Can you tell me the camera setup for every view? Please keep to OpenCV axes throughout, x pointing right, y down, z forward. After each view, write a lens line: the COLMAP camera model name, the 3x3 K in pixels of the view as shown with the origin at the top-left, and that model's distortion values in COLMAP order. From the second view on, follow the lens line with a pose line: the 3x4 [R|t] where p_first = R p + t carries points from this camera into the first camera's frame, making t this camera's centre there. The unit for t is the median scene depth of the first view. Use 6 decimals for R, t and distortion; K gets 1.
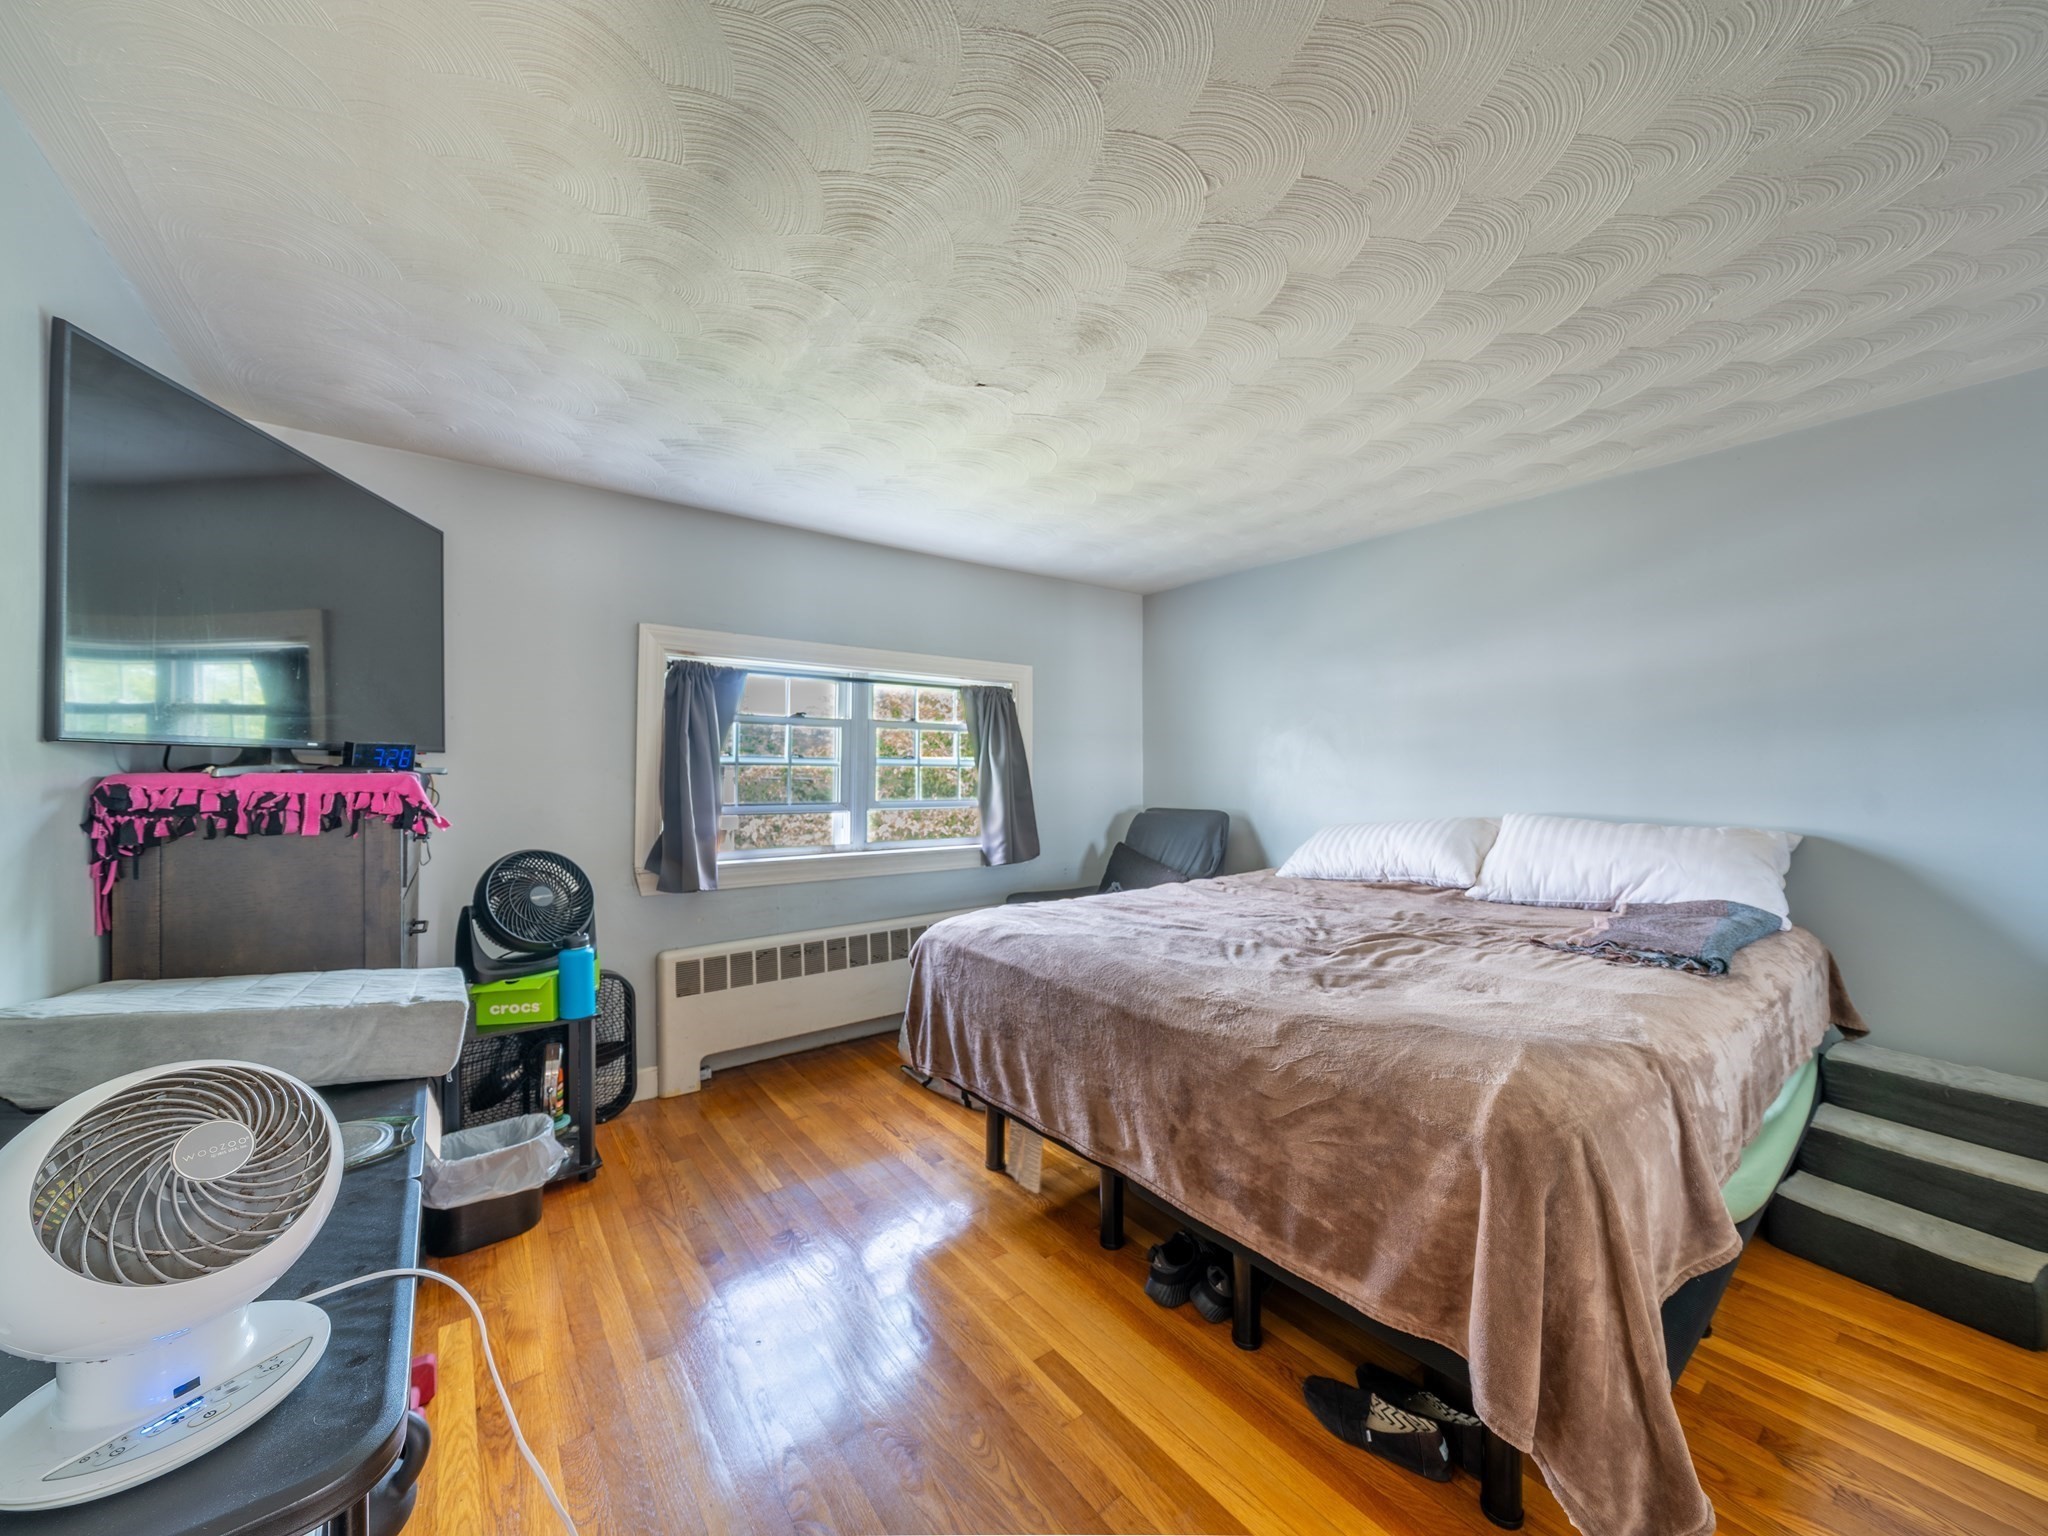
lens RADIAL K [[769.9, 0, 1023.9], [0, 769.9, 768.2], [0, 0, 1]] dist [-0.005802, -0.000329]
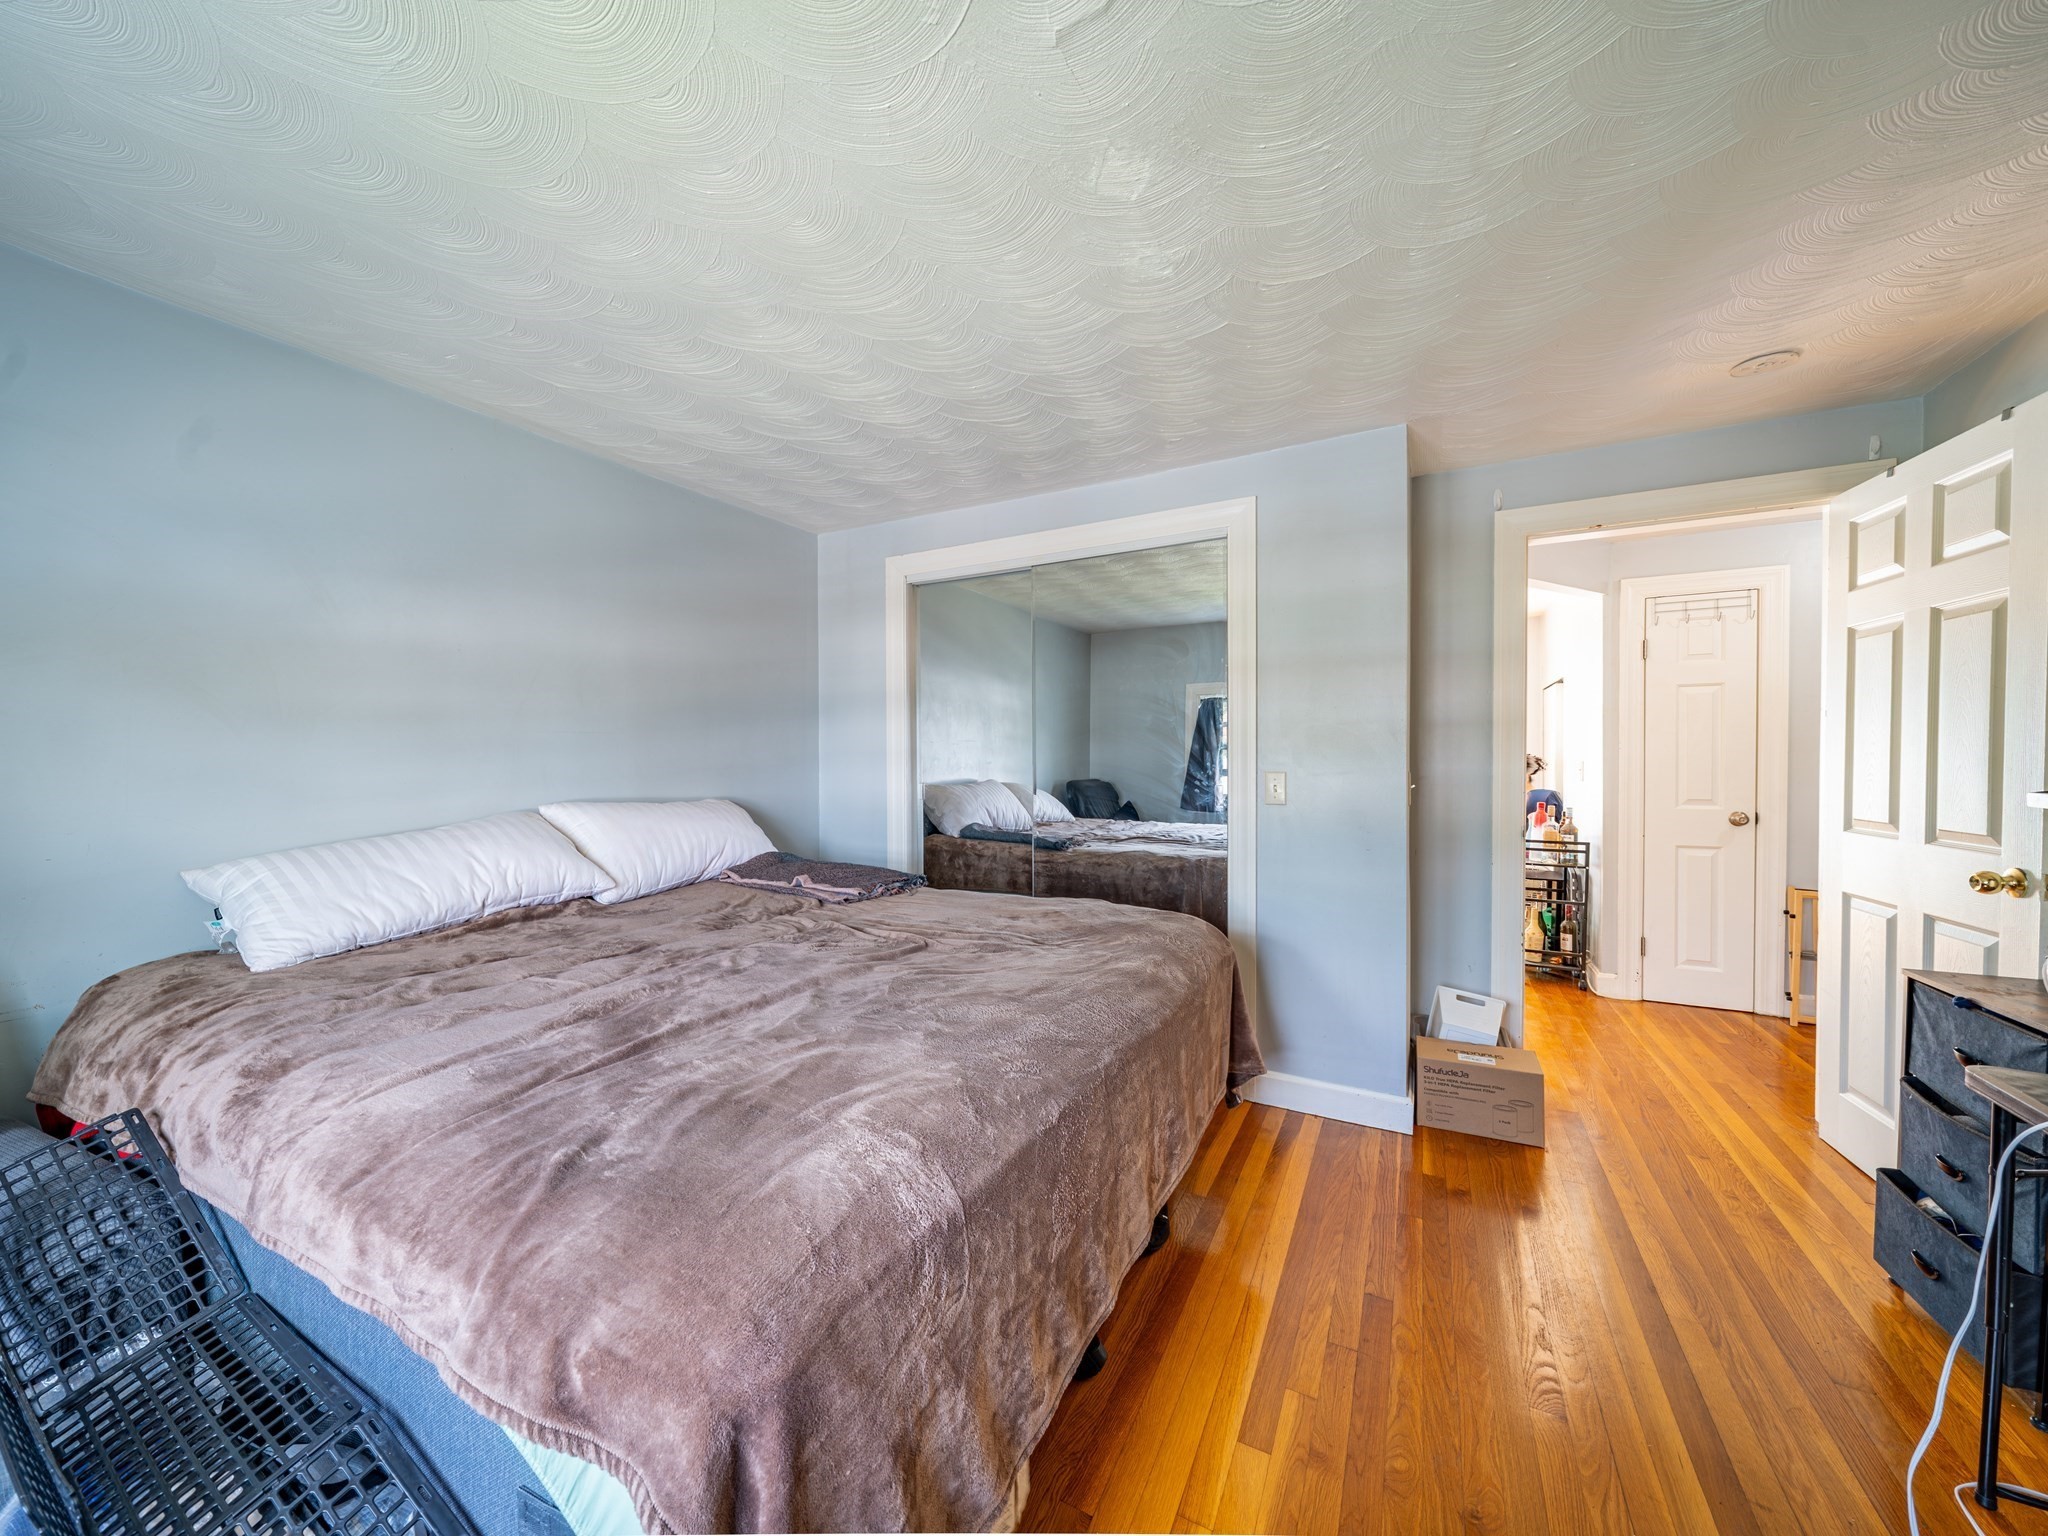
lens RADIAL K [[769.9, 0, 1017.2], [0, 769.9, 767.8], [0, 0, 1]] dist [-0.005802, -0.000329]
pose [[-0.422548, -0.014682, 0.906222, -0.368377], [0.000110, 0.999868, 0.016251, 0.006202], [-0.906341, 0.006967, -0.422490, 0.949997]]
